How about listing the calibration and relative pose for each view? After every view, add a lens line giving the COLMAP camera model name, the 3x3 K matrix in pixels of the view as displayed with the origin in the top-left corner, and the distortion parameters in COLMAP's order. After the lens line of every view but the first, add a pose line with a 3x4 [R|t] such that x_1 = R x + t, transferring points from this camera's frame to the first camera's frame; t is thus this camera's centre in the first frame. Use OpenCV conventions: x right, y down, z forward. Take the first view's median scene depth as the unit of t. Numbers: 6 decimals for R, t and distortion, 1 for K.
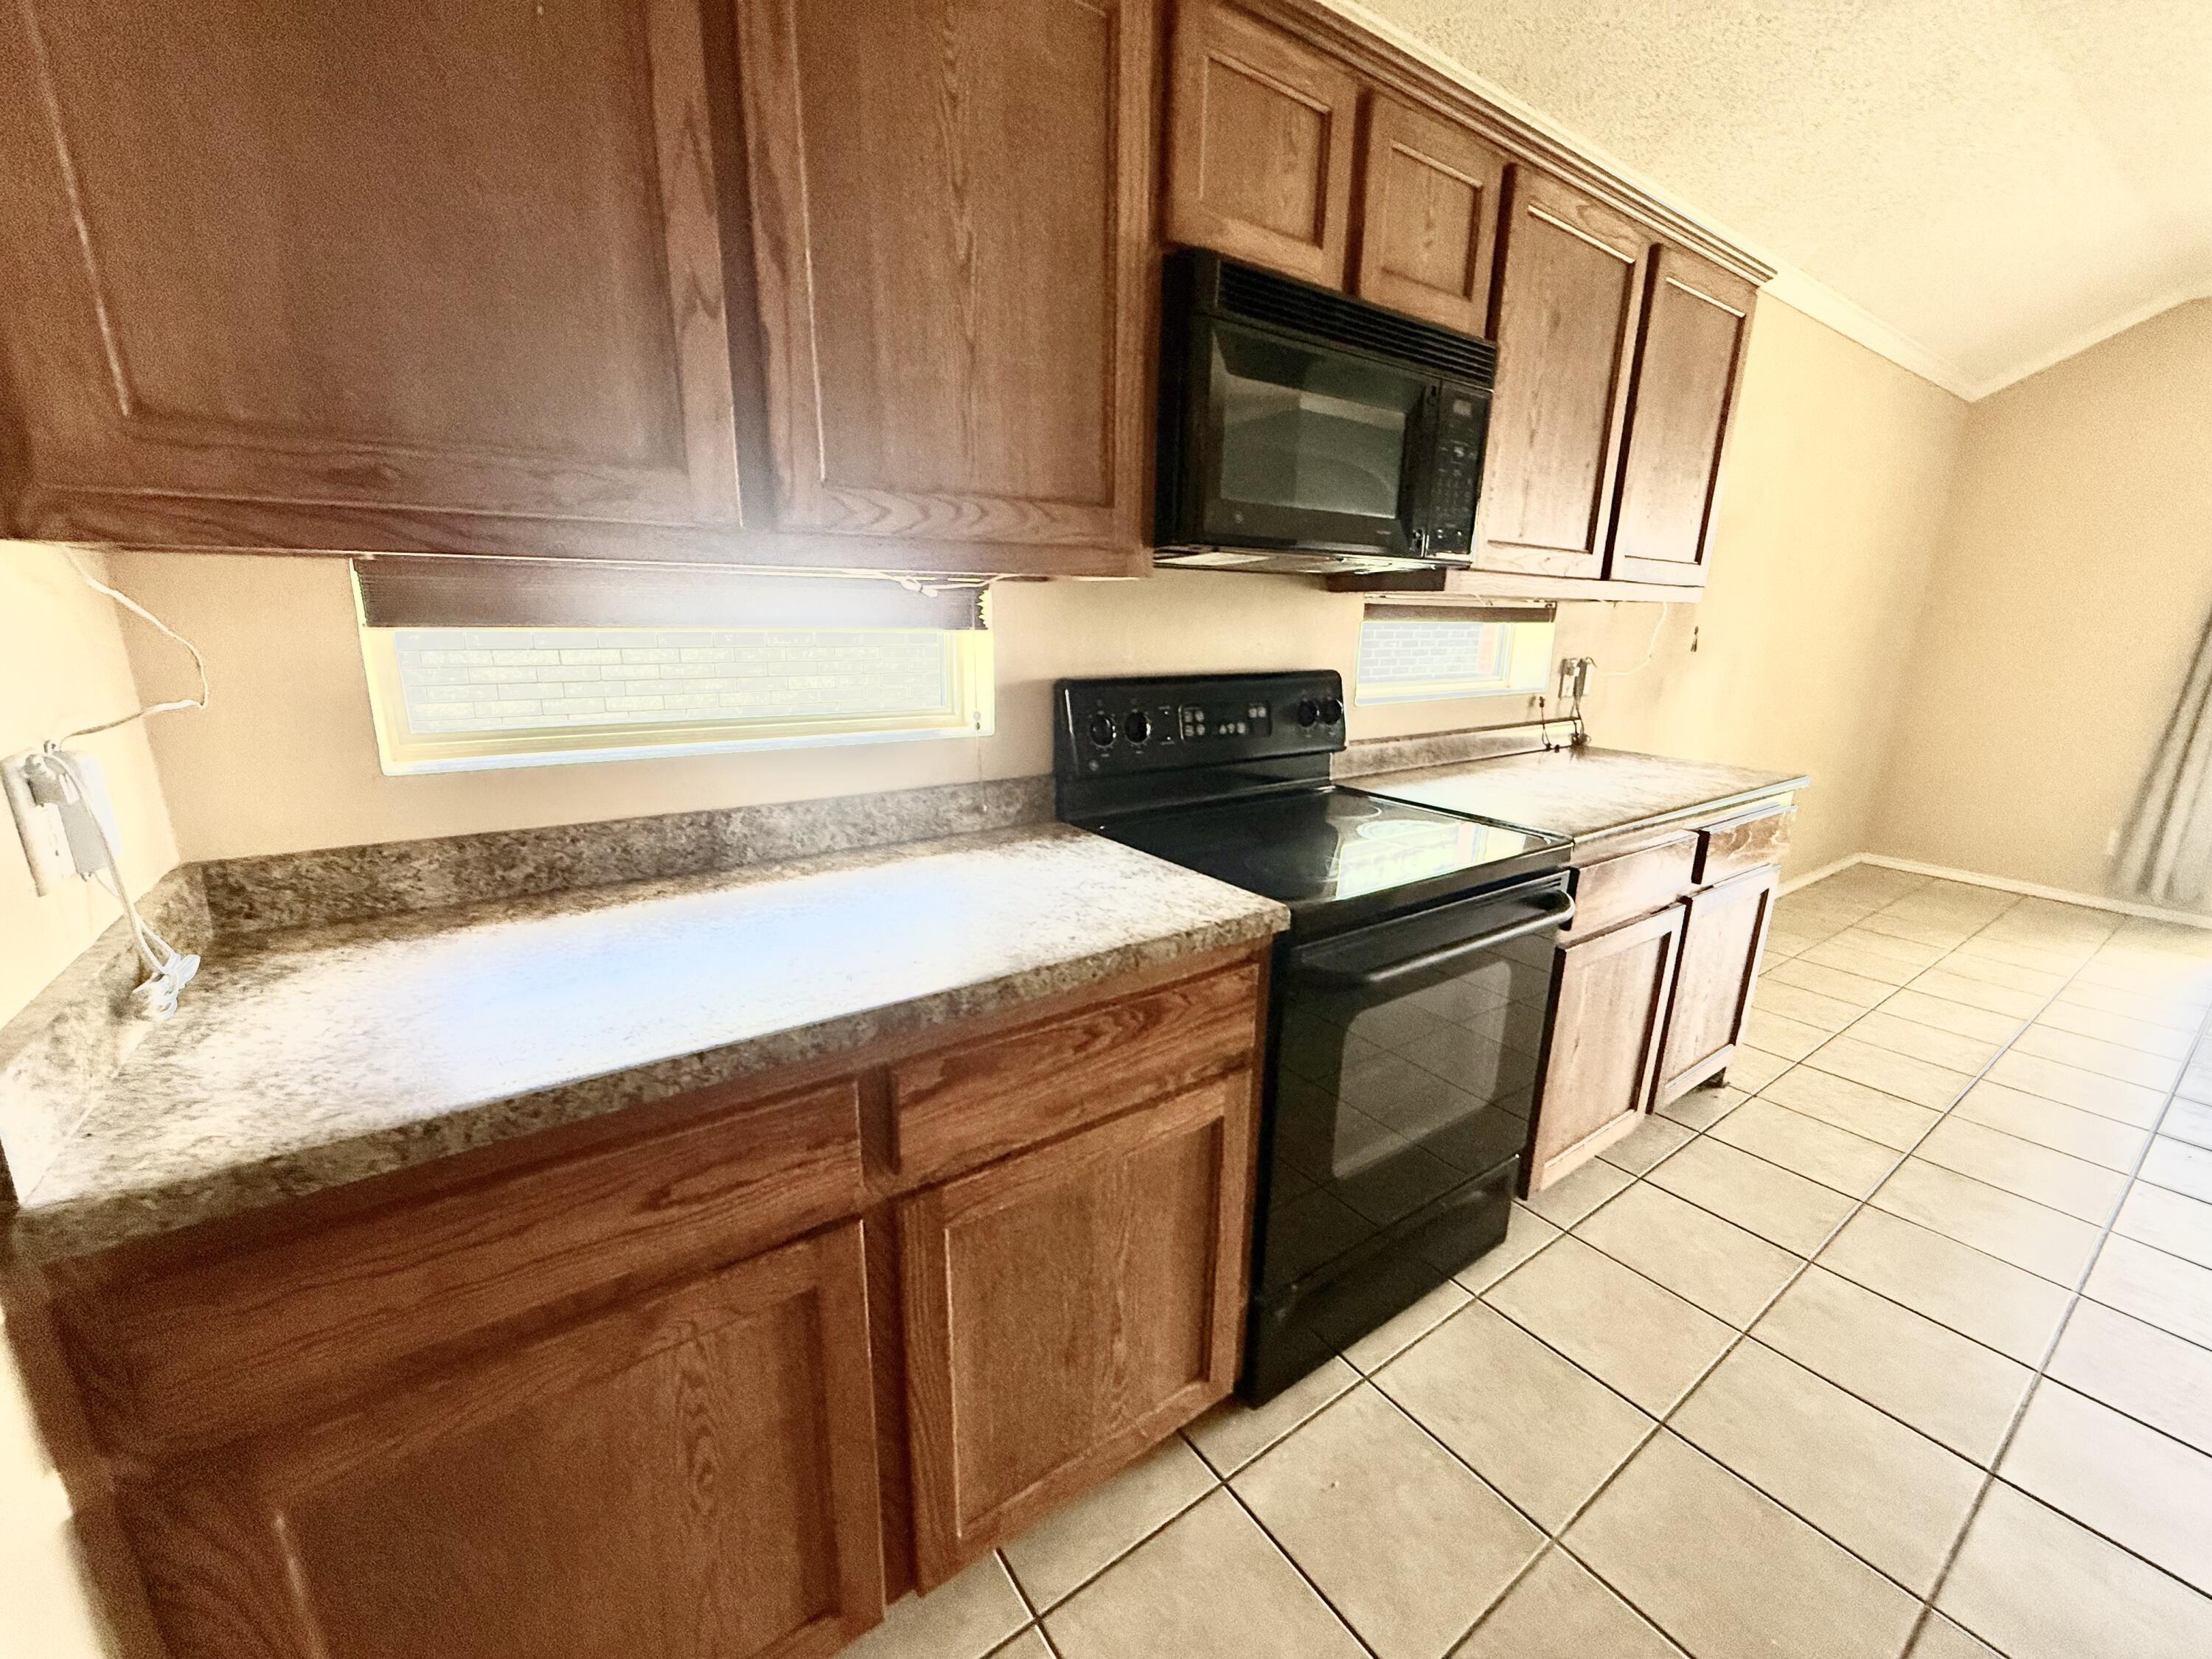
lens RADIAL K [[885.9, 0, 1106.0], [0, 885.9, 829.5], [0, 0, 1]] dist [0.001027, 0.000021]
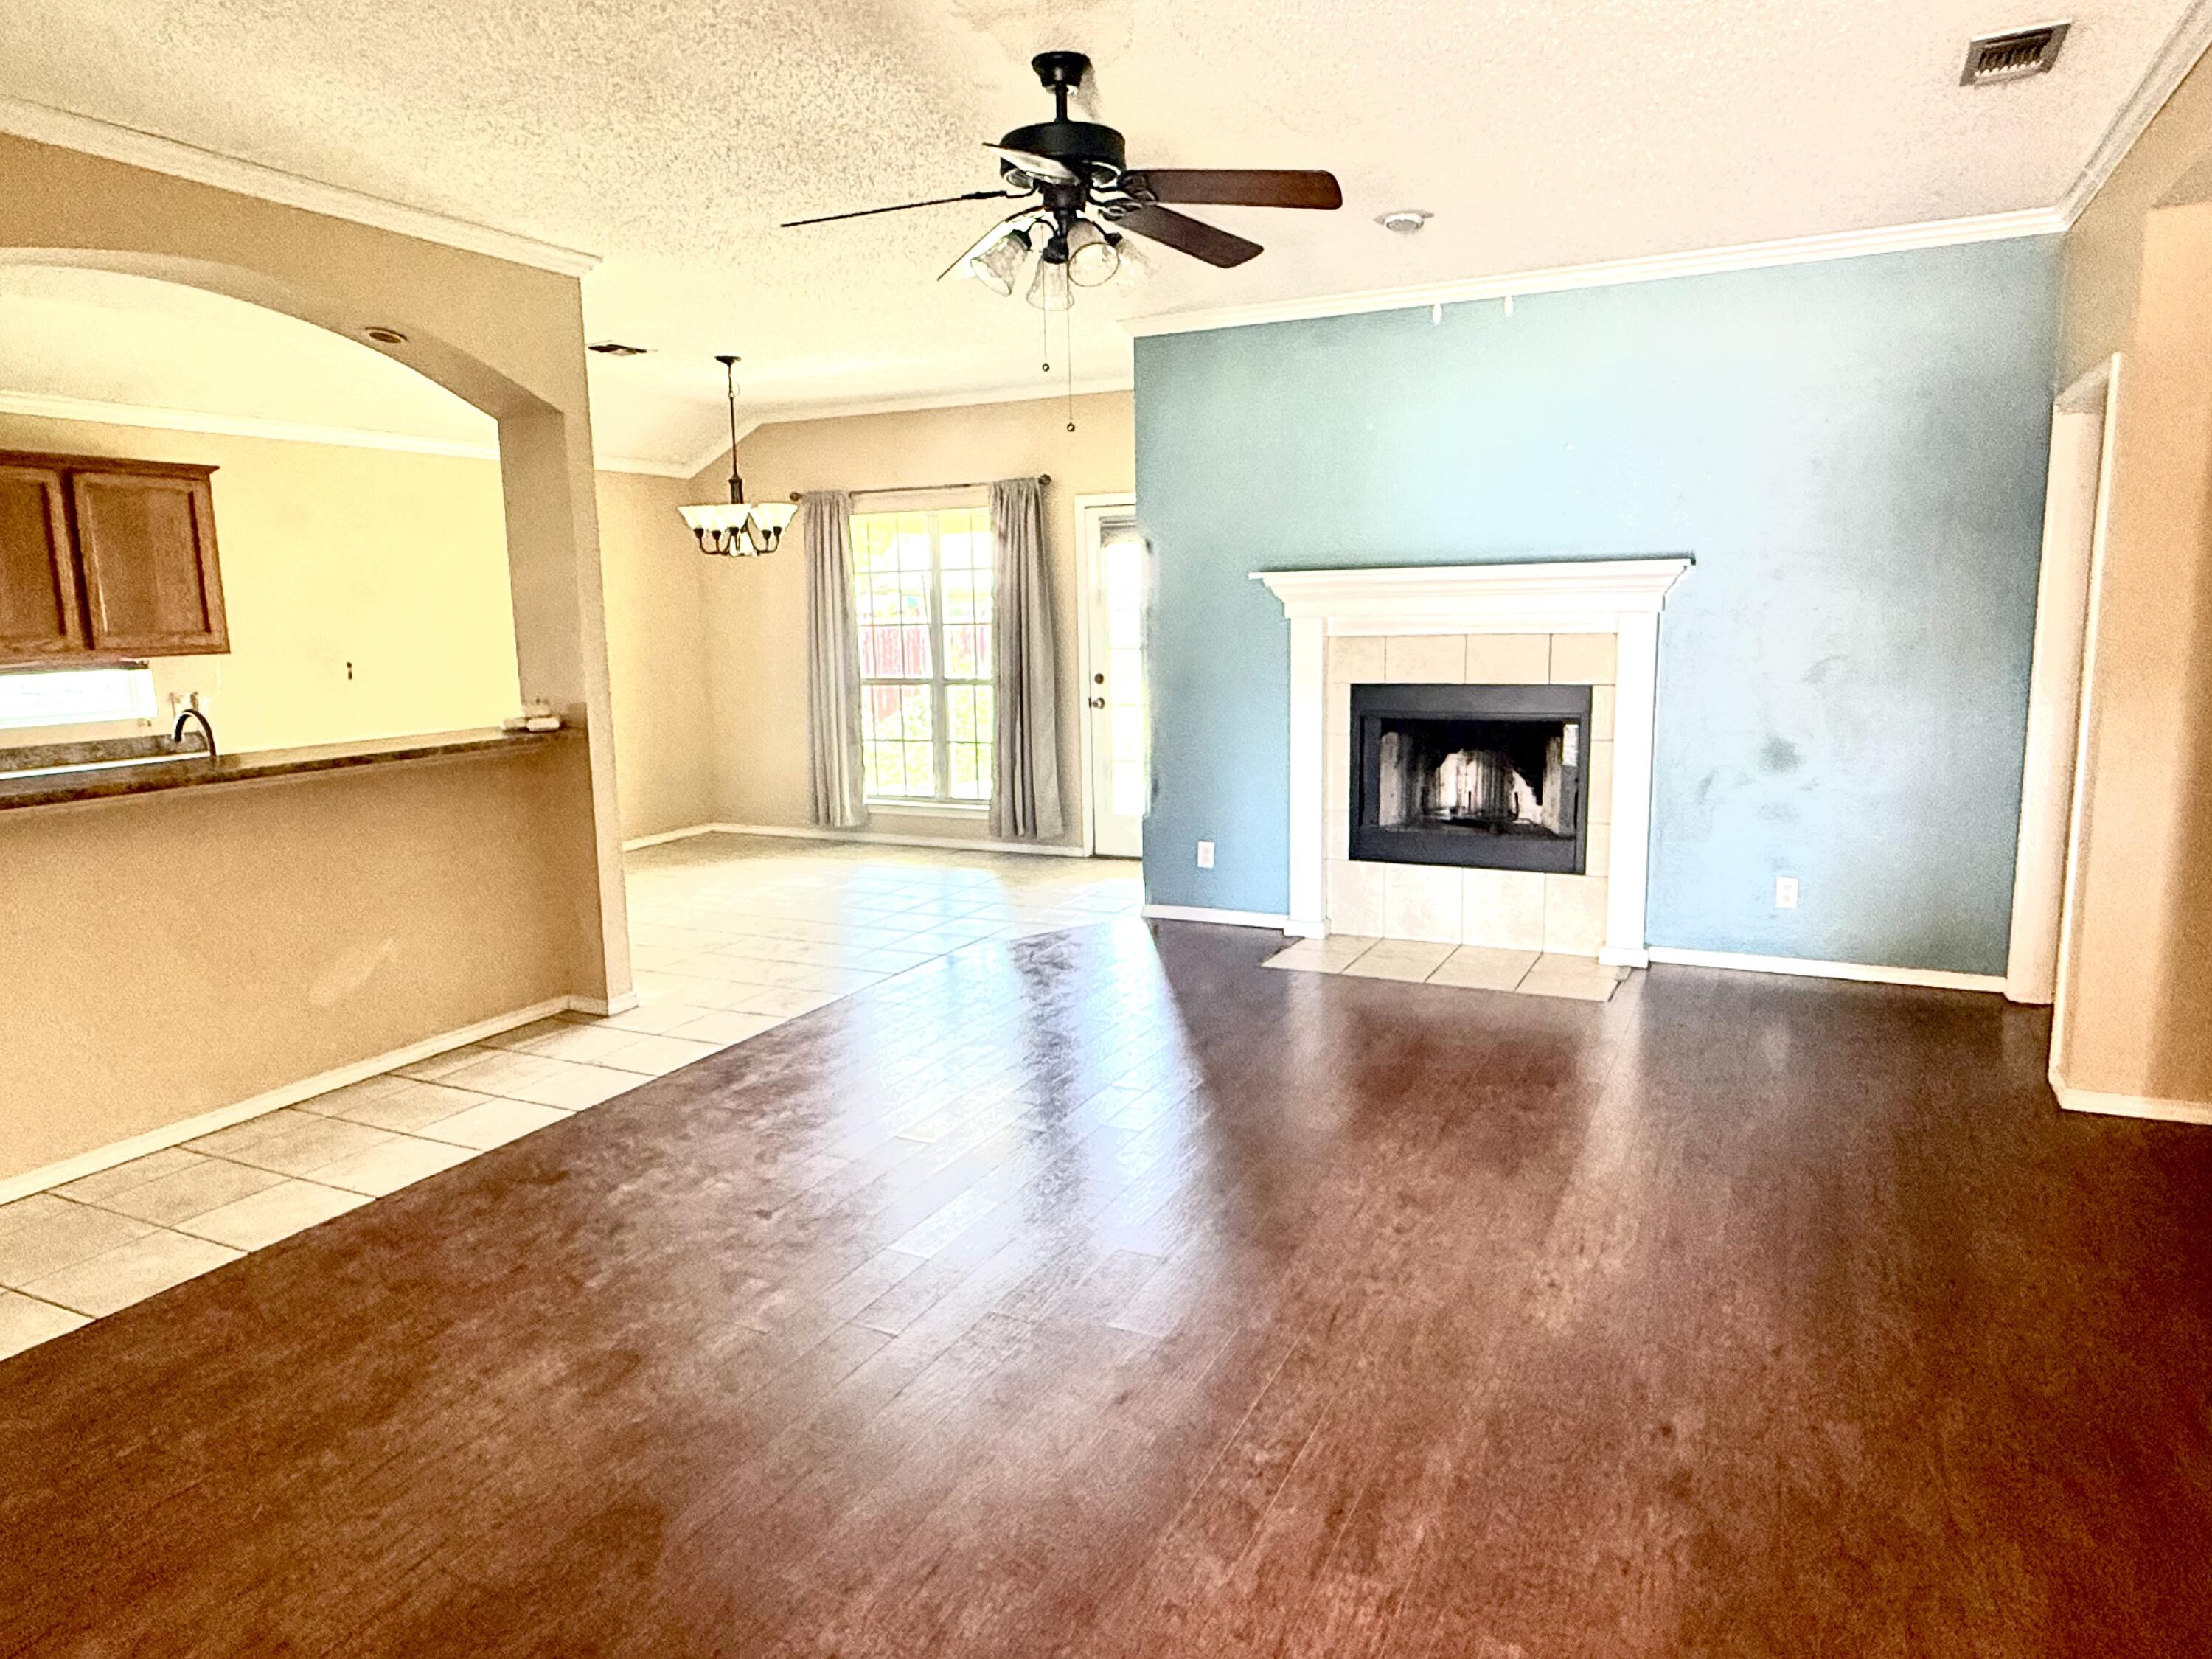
lens RADIAL K [[1409.8, 0, 1106.8], [0, 1409.8, 834.5], [0, 0, 1]] dist [0.001915, -0.000322]
pose [[0.876044, -0.120510, 0.466930, 1.531410], [0.162449, 0.985426, -0.050455, 0.838629], [-0.454045, 0.120053, 0.882854, -3.575415]]
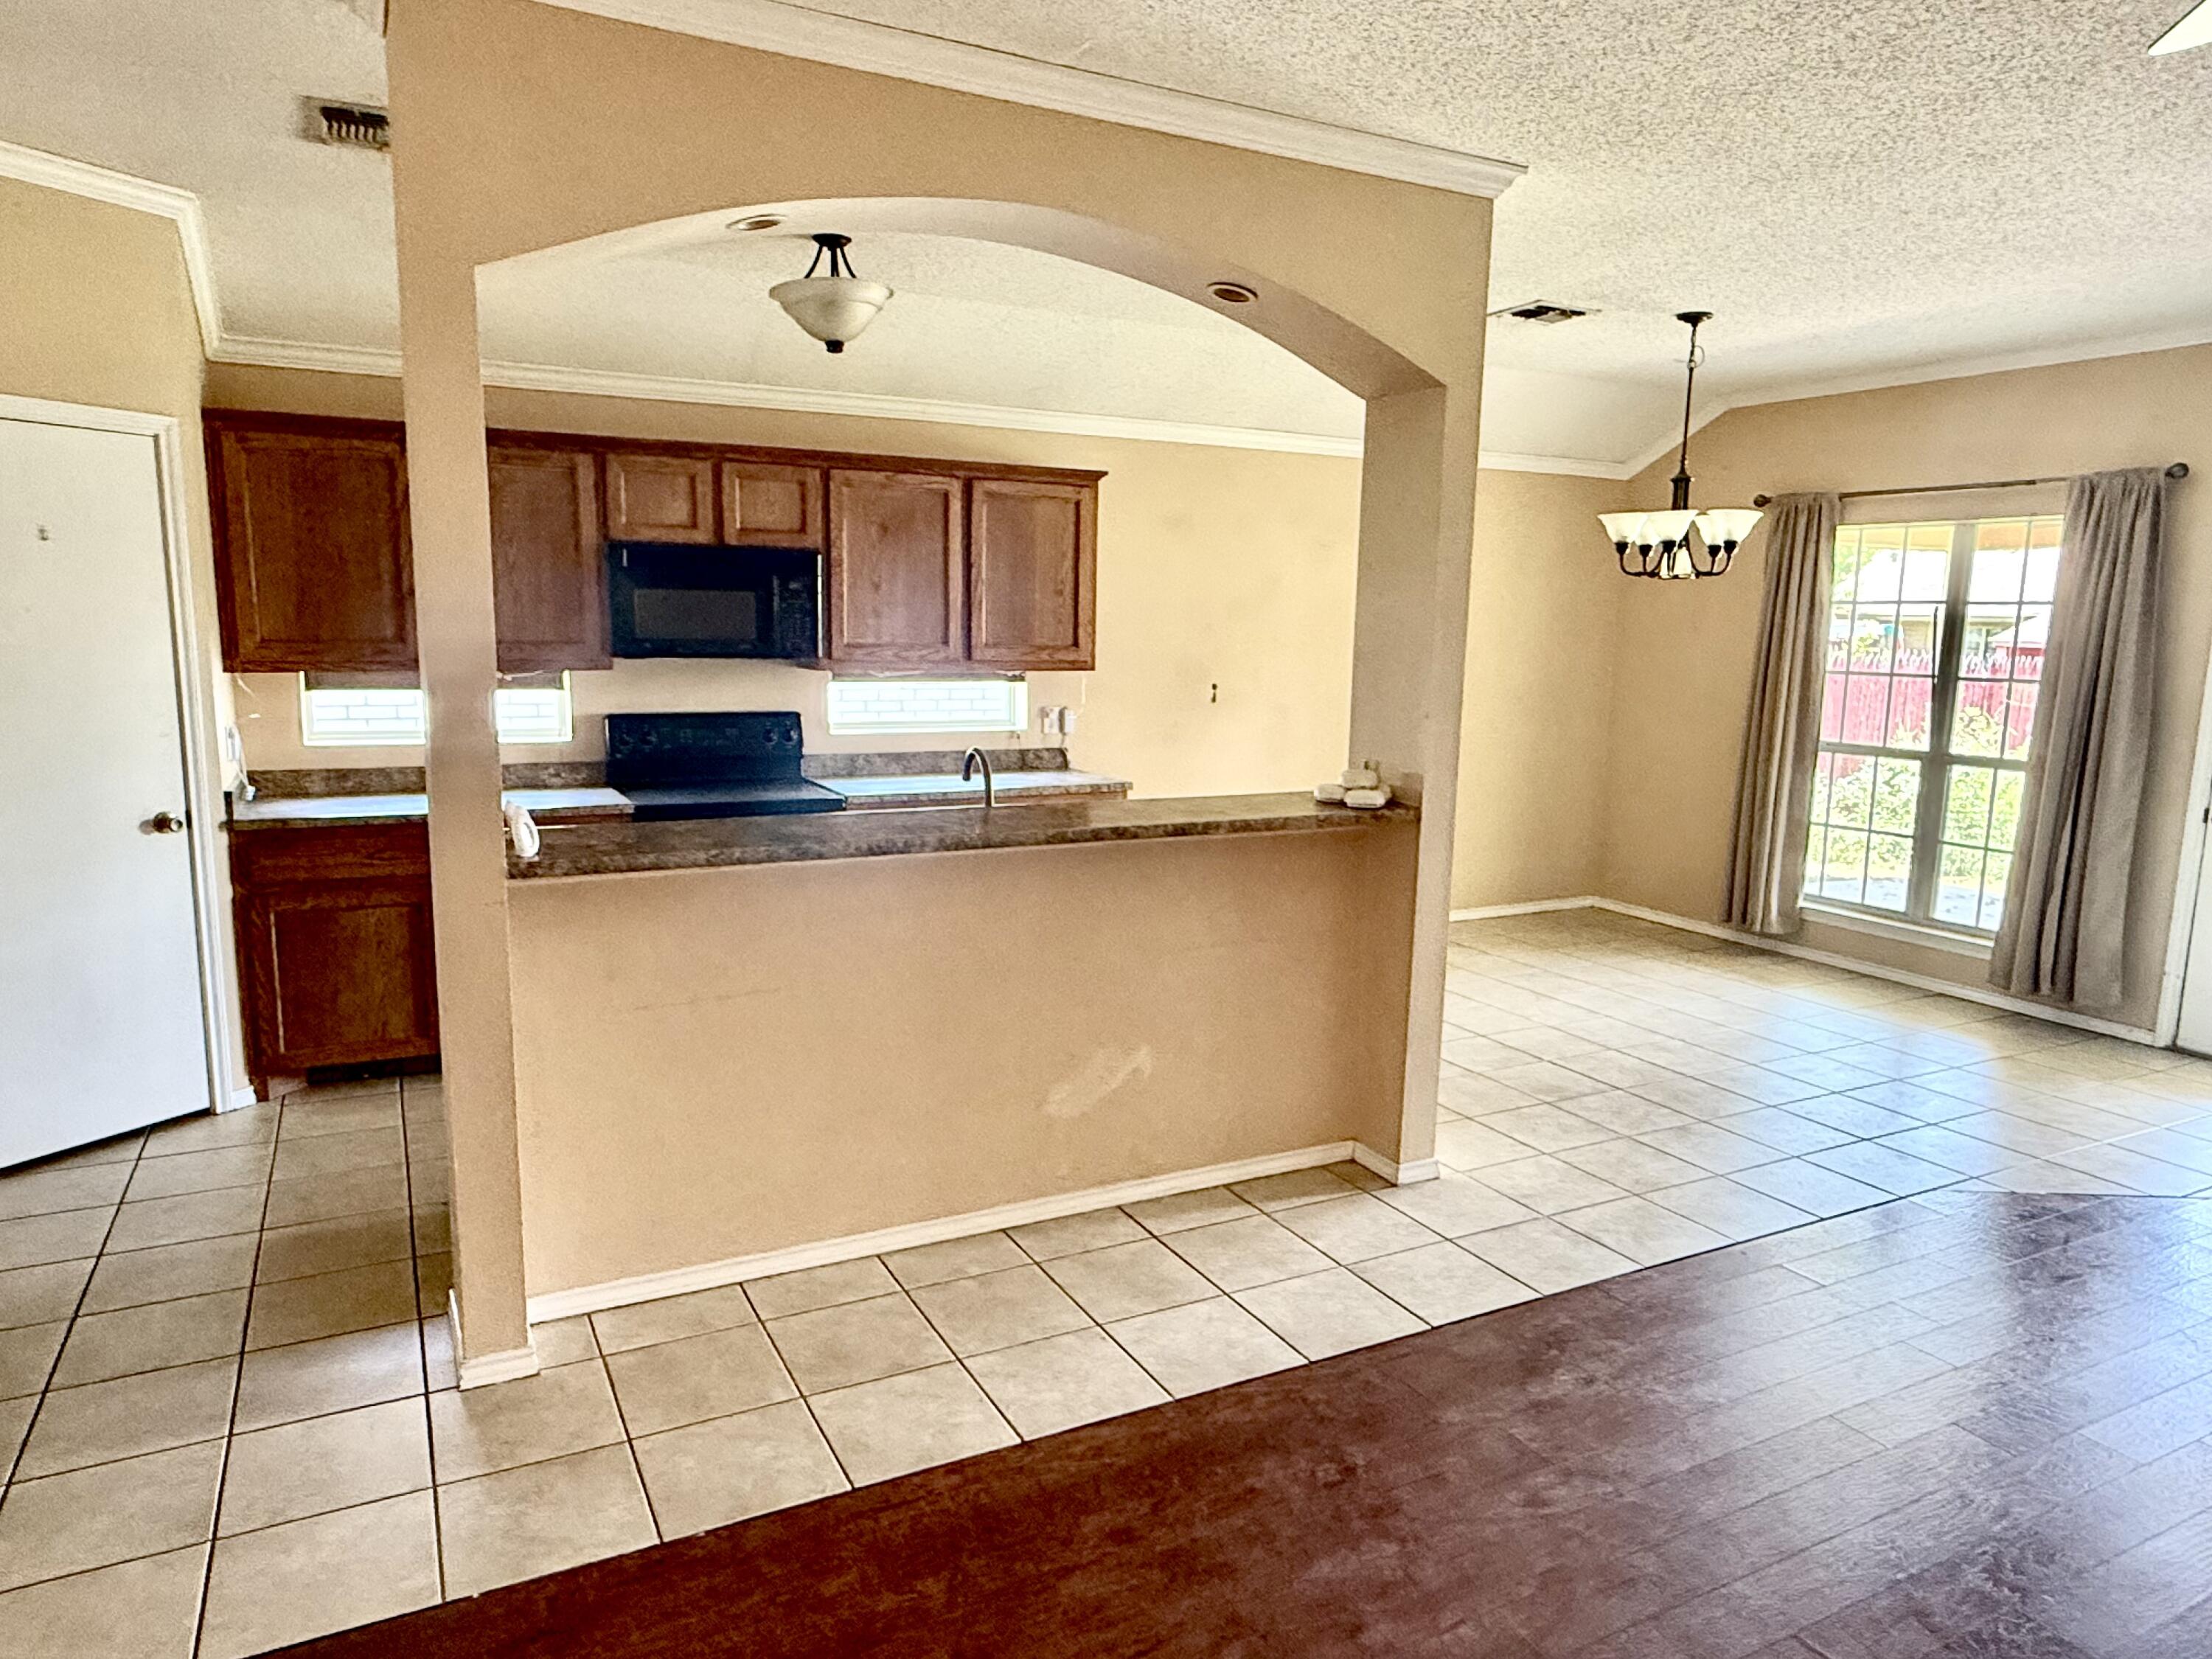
lens RADIAL K [[1409.8, 0, 1106.8], [0, 1409.8, 834.5], [0, 0, 1]] dist [0.001915, -0.000322]
pose [[0.991460, 0.015624, -0.129468, 1.858908], [-0.028780, 0.994533, -0.100375, 0.489069], [0.127192, 0.103244, 0.986490, -2.484349]]
